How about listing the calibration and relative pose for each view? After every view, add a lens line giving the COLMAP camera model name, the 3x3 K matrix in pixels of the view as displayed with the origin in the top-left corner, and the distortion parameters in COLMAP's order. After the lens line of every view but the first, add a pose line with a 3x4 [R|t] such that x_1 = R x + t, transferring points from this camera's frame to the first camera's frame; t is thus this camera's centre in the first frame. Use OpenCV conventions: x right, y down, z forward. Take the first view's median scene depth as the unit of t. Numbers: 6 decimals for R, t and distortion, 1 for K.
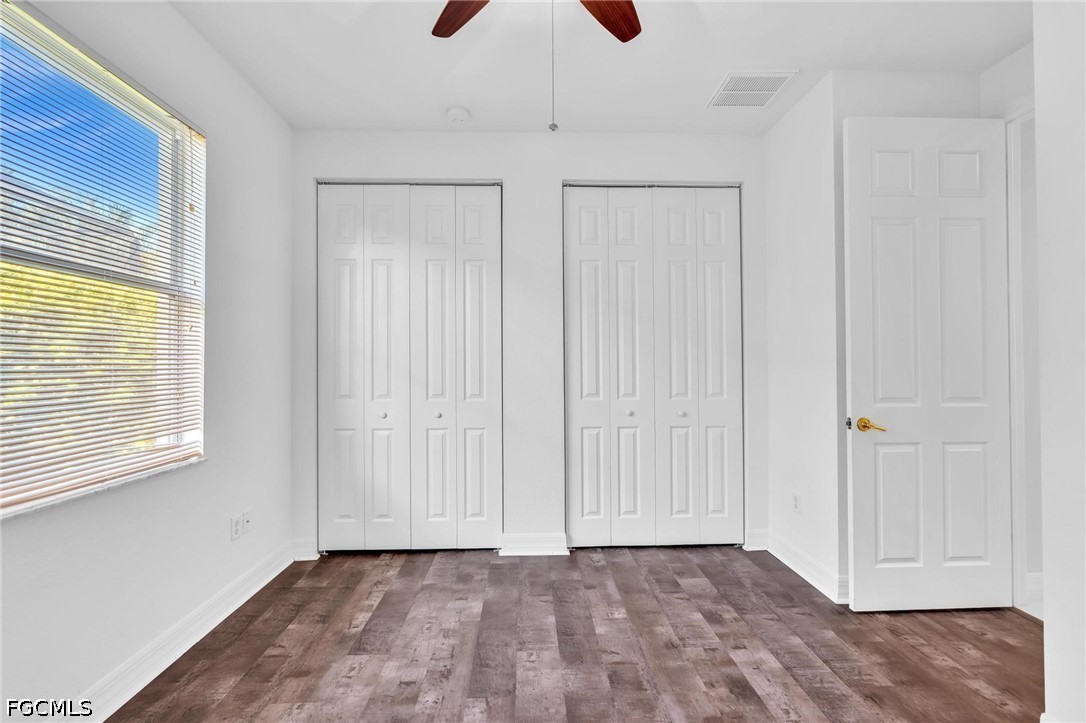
lens RADIAL K [[482.7, 0, 543.0], [0, 482.7, 361.5], [0, 0, 1]] dist [0.000168, 0.000301]
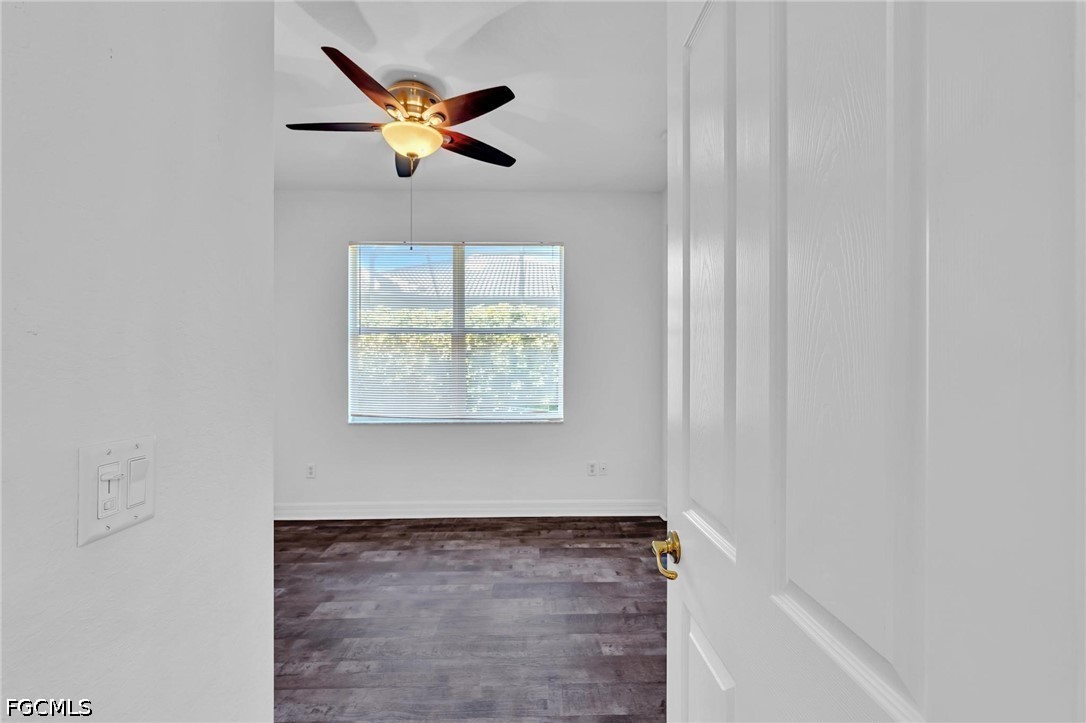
lens RADIAL K [[491.9, 0, 540.9], [0, 491.9, 355.9], [0, 0, 1]] dist [-0.000519, 0.000188]
pose [[-0.008837, -0.006666, -0.999939, 1.258804], [0.006082, 0.999959, -0.006720, -0.036489], [0.999942, -0.006142, -0.008796, 1.008588]]
